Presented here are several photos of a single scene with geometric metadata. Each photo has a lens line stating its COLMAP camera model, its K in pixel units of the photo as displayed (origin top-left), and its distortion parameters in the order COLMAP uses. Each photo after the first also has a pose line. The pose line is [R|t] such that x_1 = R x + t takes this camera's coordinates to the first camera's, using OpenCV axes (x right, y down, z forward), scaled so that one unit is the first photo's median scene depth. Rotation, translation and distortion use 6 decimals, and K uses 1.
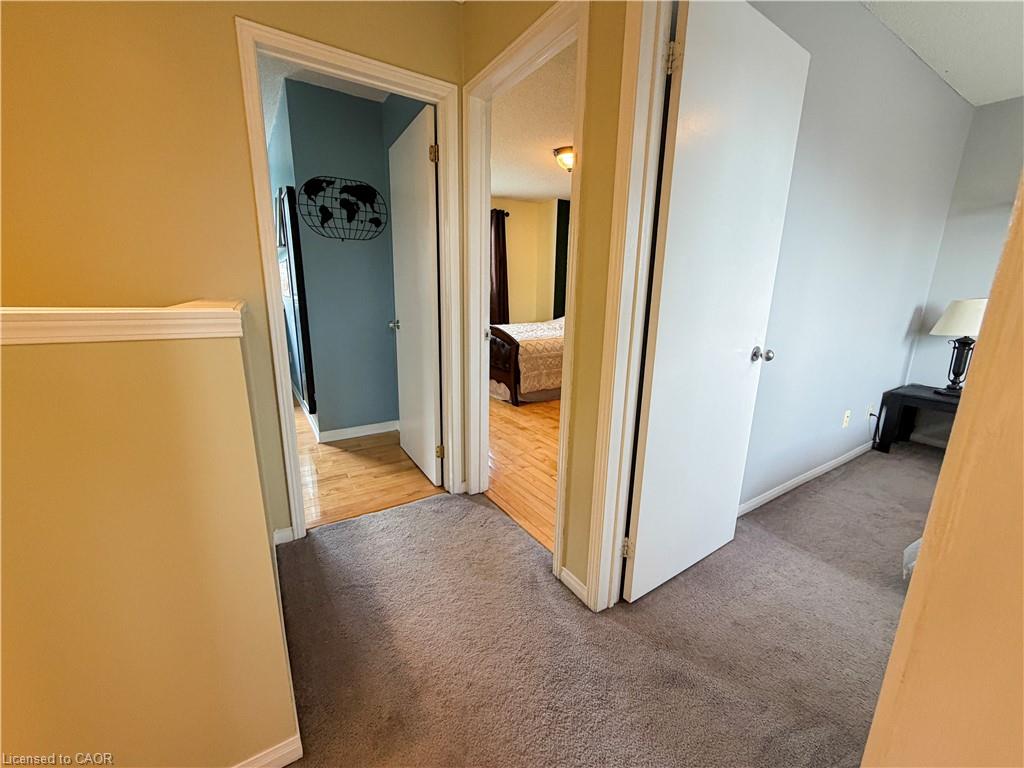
lens RADIAL K [[408.1, 0, 509.2], [0, 408.1, 384.0], [0, 0, 1]] dist [-0.000932, 0.000371]
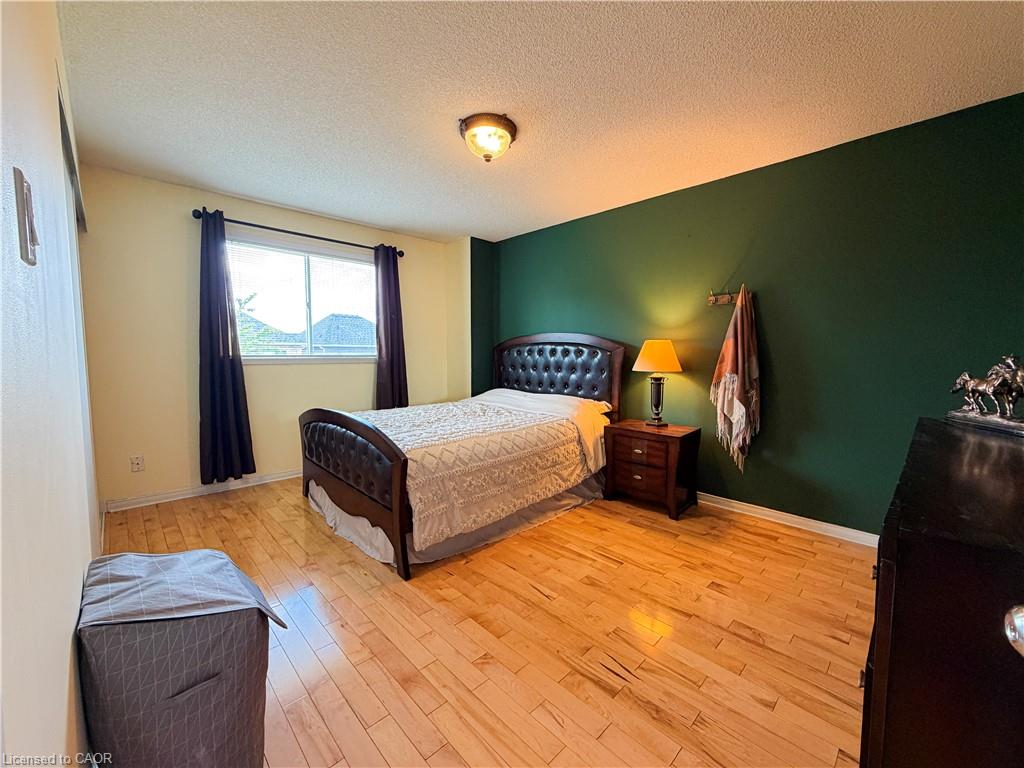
lens RADIAL K [[408.1, 0, 509.2], [0, 408.1, 384.0], [0, 0, 1]] dist [-0.000932, 0.000371]
pose [[0.979962, -0.025872, 0.197495, 0.049609], [0.056778, 0.986675, -0.152473, -0.101172], [-0.190919, 0.160631, 0.968374, 0.445951]]
